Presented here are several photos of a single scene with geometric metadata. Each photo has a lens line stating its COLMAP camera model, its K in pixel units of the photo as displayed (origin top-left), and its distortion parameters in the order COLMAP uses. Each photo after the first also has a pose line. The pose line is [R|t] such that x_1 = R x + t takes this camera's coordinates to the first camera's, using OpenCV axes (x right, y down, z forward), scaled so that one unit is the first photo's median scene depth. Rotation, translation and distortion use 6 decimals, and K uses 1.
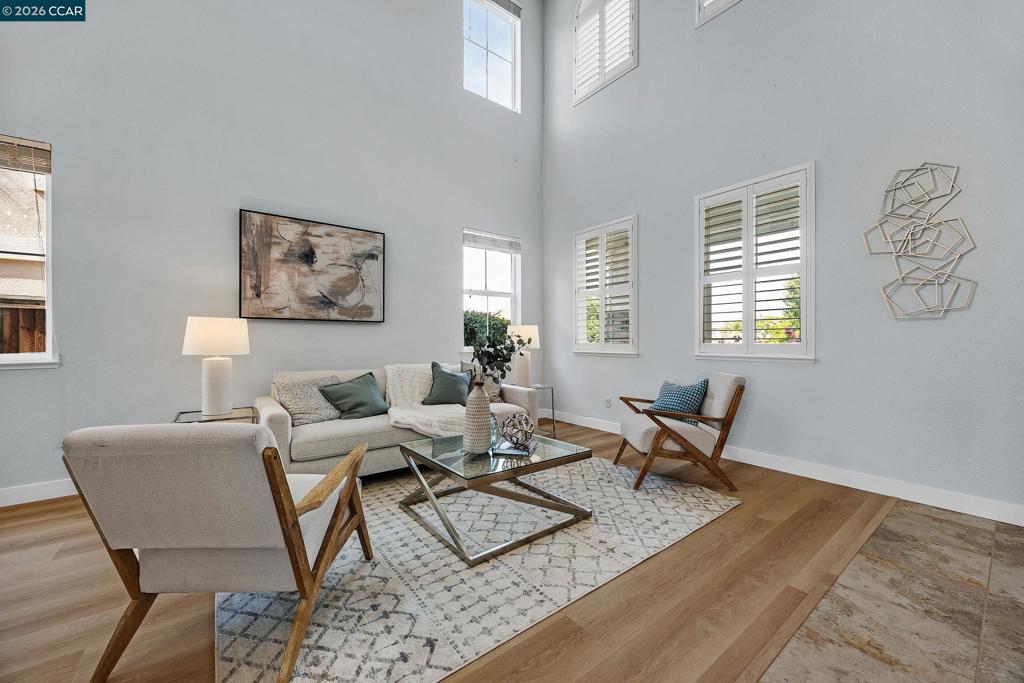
lens RADIAL K [[388.6, 0, 511.4], [0, 388.6, 340.6], [0, 0, 1]] dist [0.001312, -0.000373]
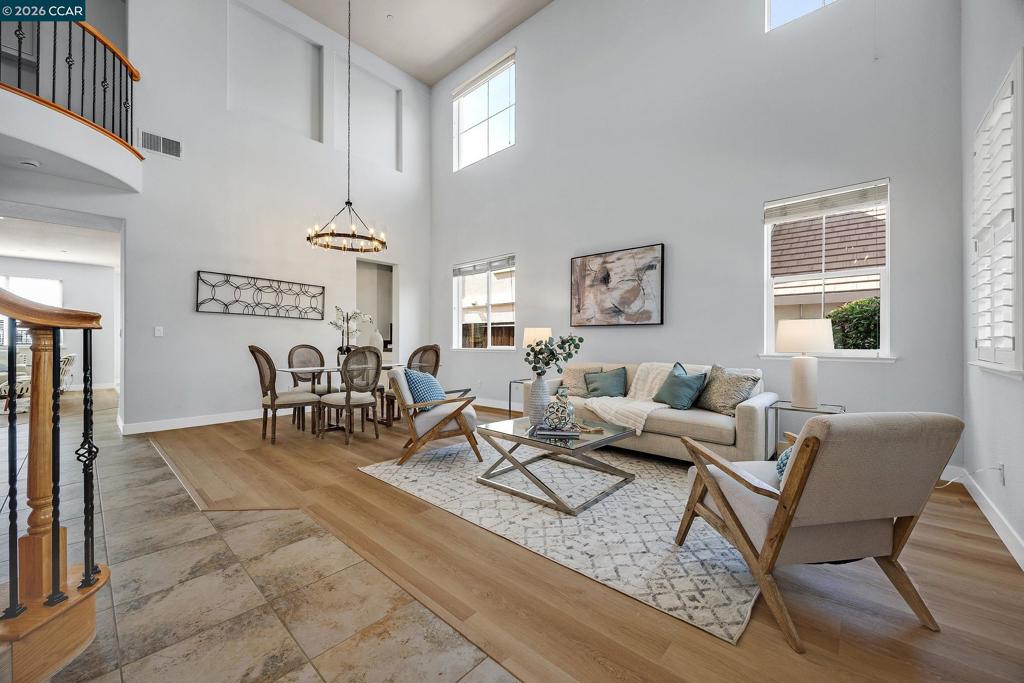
lens RADIAL K [[388.6, 0, 512.7], [0, 388.6, 340.3], [0, 0, 1]] dist [0.001312, -0.000373]
pose [[0.185429, -0.001104, -0.982657, 0.800433], [-0.003830, 0.999991, -0.001846, 0.002299], [0.982650, 0.004105, 0.185423, 0.454879]]
